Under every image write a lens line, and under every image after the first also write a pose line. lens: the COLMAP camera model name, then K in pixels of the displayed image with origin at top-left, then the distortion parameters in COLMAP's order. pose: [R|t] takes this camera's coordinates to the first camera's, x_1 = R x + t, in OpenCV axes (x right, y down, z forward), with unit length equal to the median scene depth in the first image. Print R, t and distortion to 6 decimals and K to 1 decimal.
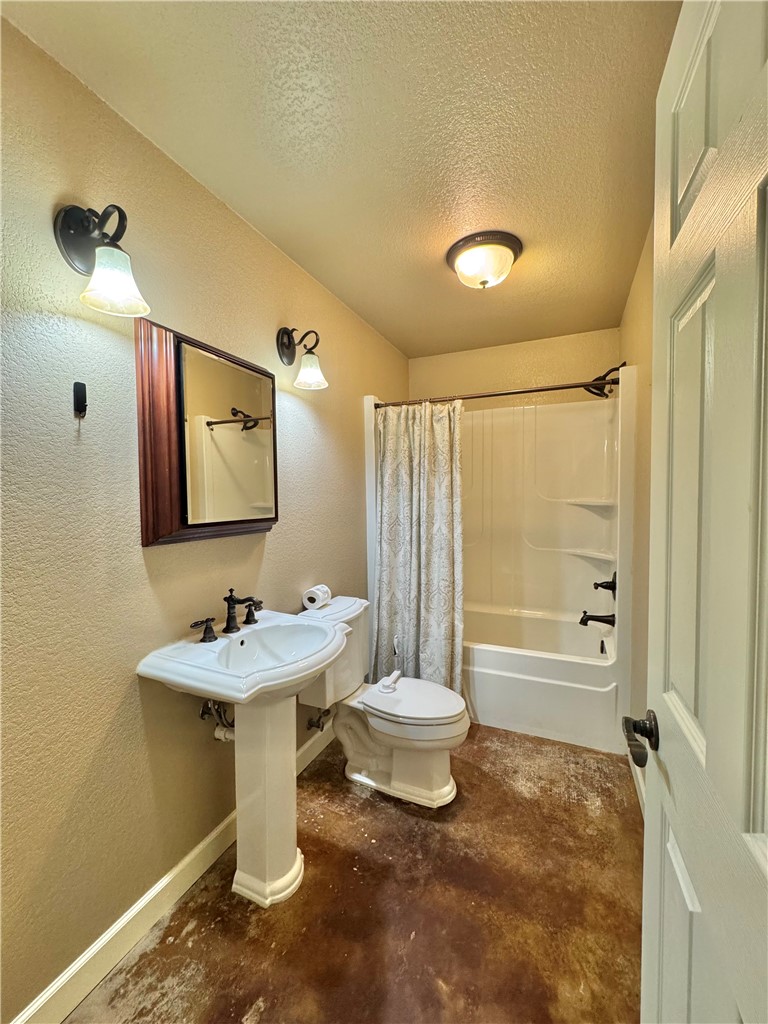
lens RADIAL K [[409.8, 0, 380.4], [0, 409.8, 509.2], [0, 0, 1]] dist [0.000151, -0.000226]
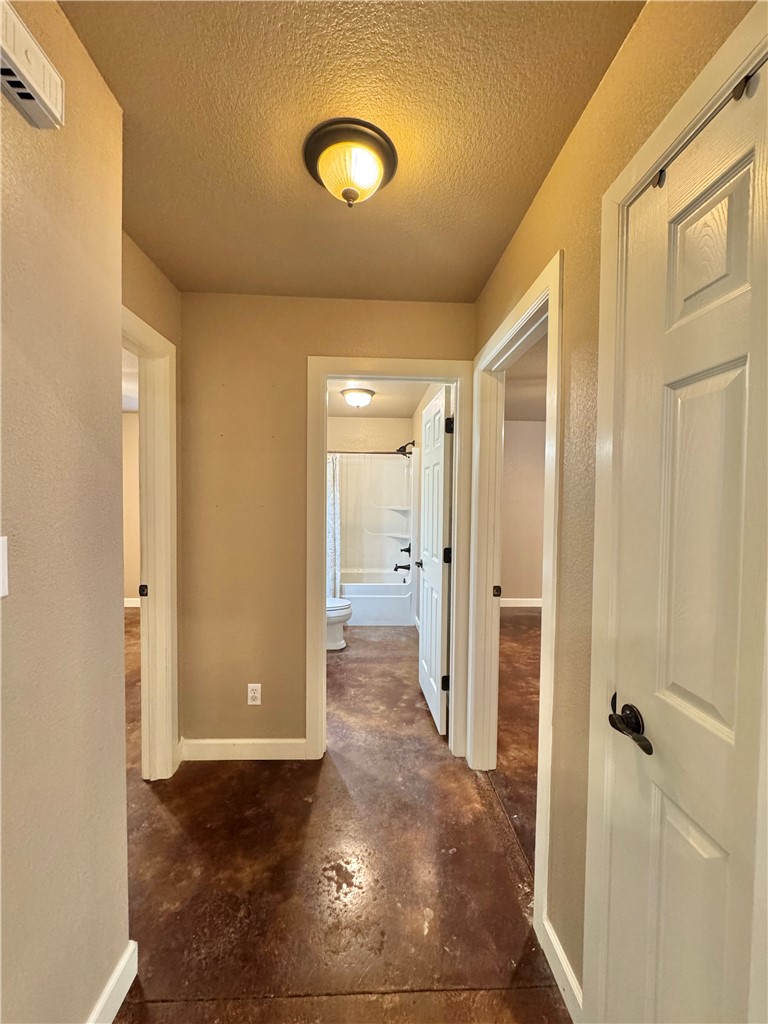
lens RADIAL K [[409.8, 0, 382.5], [0, 409.8, 512.6], [0, 0, 1]] dist [0.000151, -0.000226]
pose [[0.892657, 0.004759, 0.450712, -0.468666], [-0.000836, 0.999960, -0.008903, 0.023258], [-0.450736, 0.007570, 0.892625, -0.758960]]
